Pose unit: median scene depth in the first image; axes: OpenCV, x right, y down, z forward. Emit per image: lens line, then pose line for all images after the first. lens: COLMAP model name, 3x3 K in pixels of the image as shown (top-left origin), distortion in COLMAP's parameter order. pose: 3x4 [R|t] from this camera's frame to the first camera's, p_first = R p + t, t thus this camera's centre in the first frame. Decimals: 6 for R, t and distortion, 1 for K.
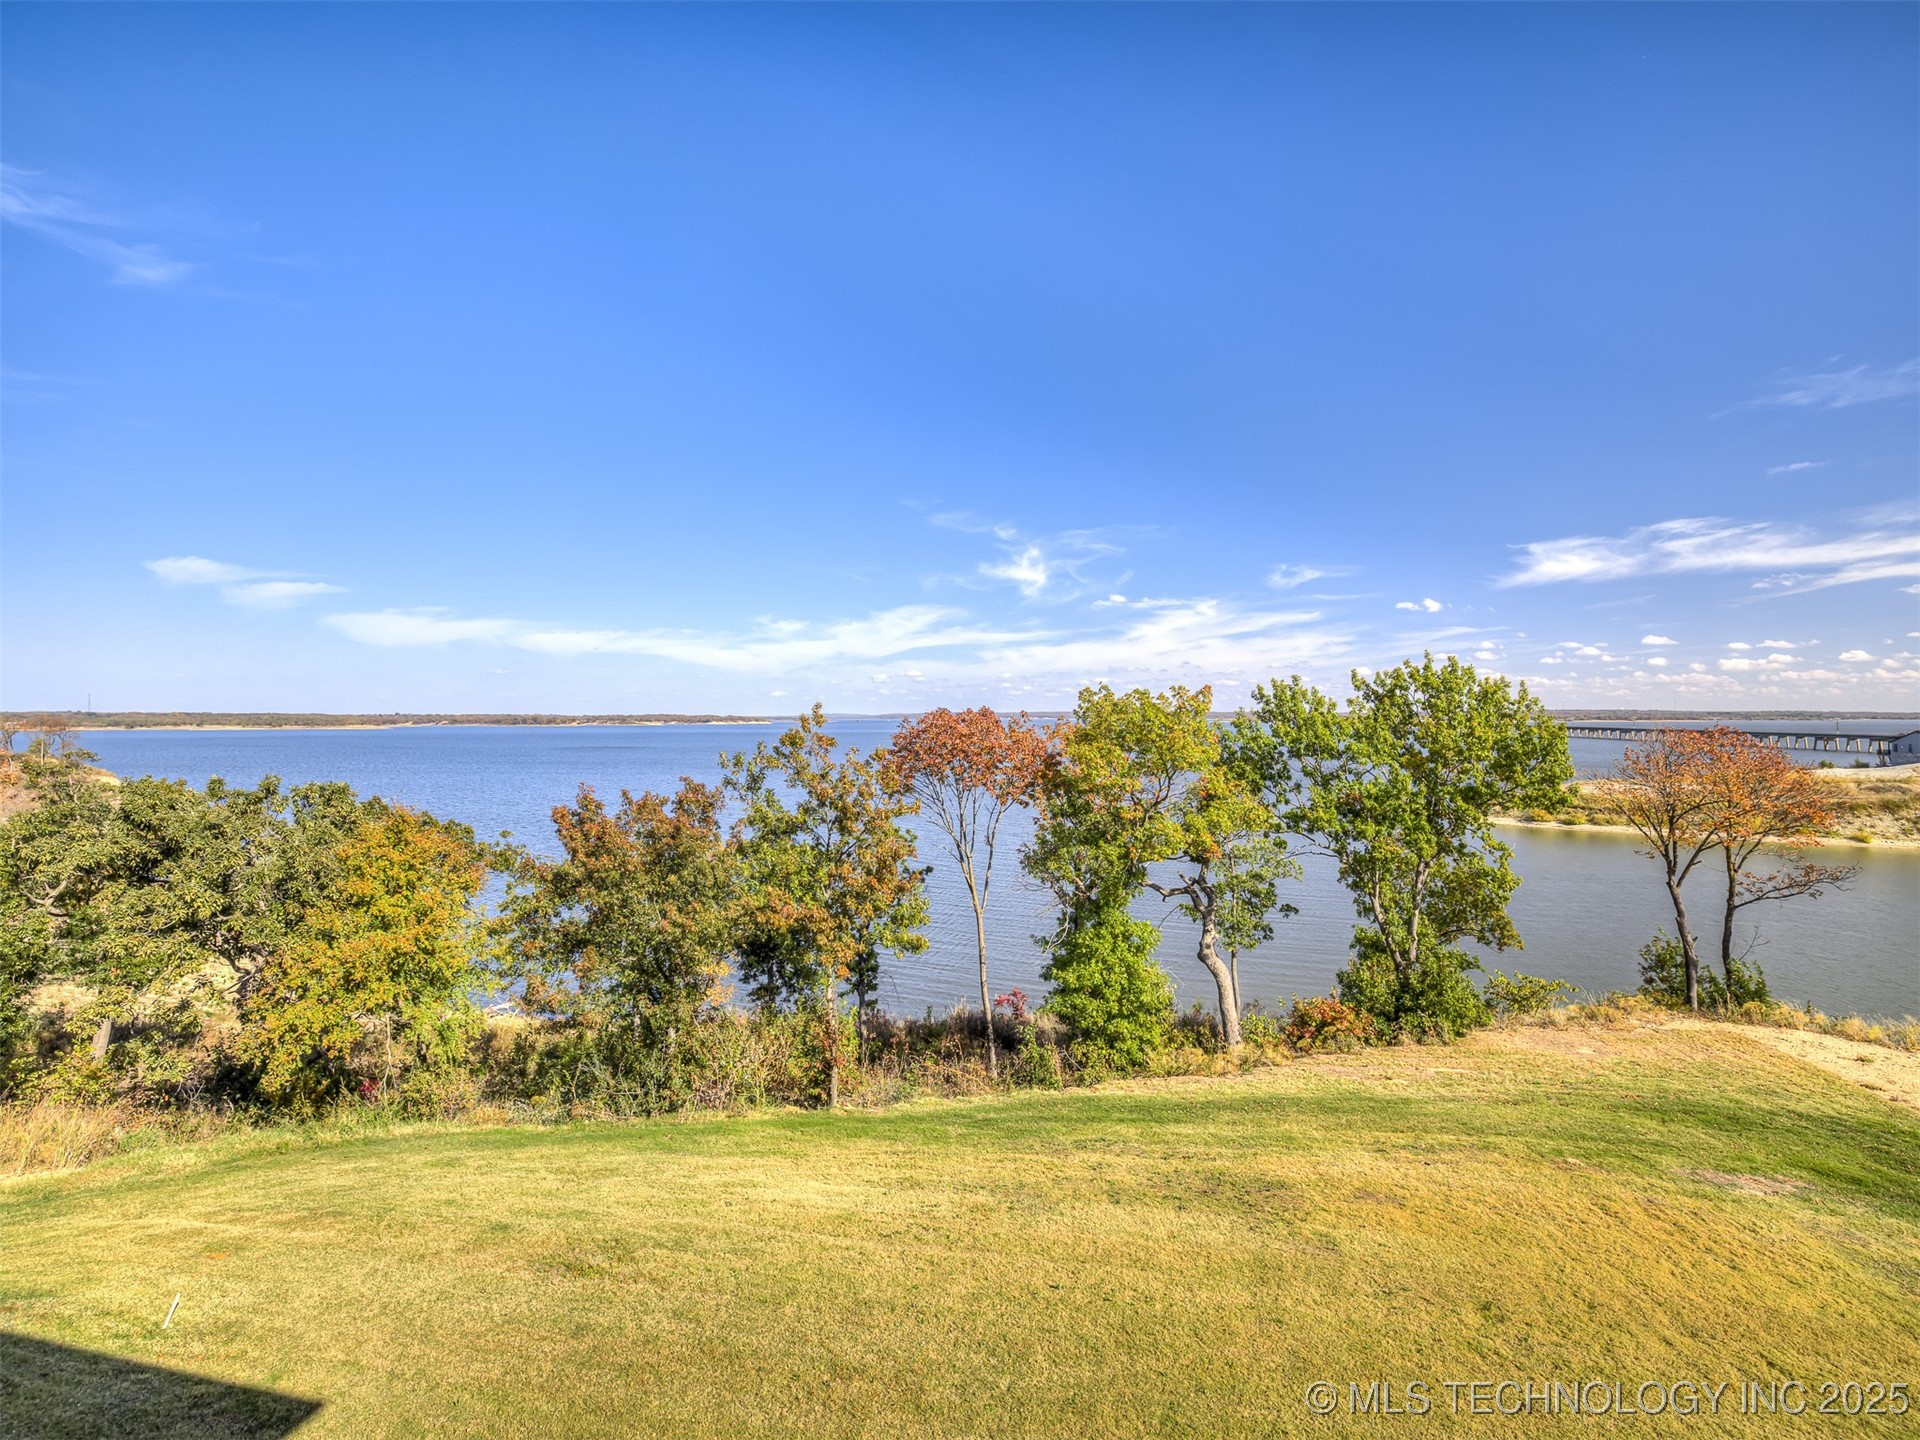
lens RADIAL K [[958.8, 0, 959.6], [0, 958.8, 709.2], [0, 0, 1]] dist [-0.048017, 0.020891]
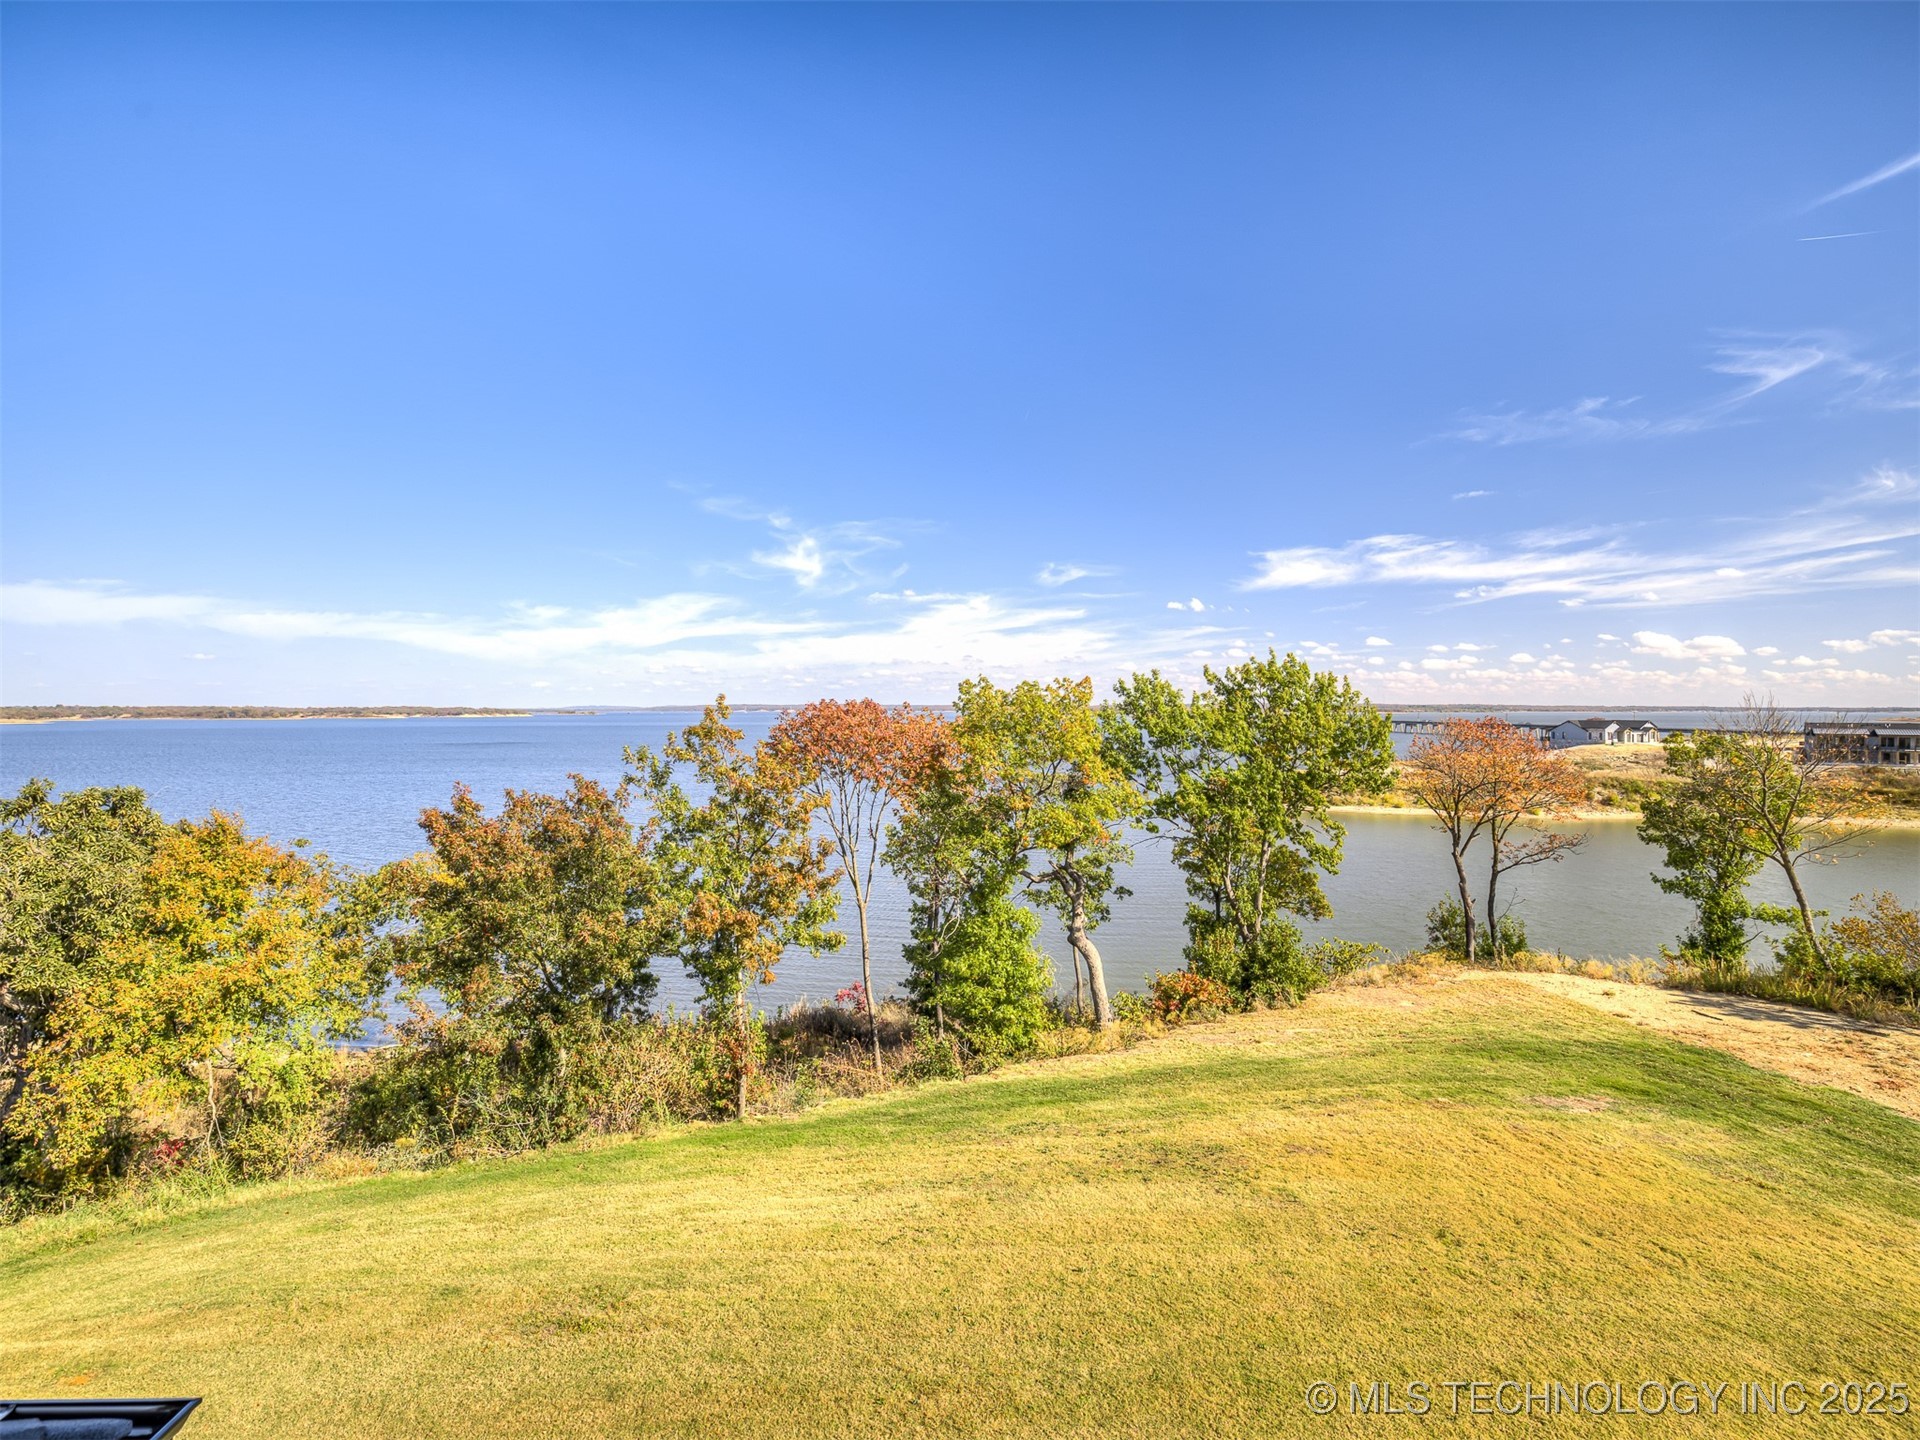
lens RADIAL K [[958.8, 0, 959.6], [0, 958.8, 709.2], [0, 0, 1]] dist [-0.048017, 0.020891]
pose [[0.971575, -0.000044, 0.236734, -0.115111], [-0.001916, 0.999966, 0.008049, 0.000978], [-0.236726, -0.008274, 0.971541, 0.022233]]
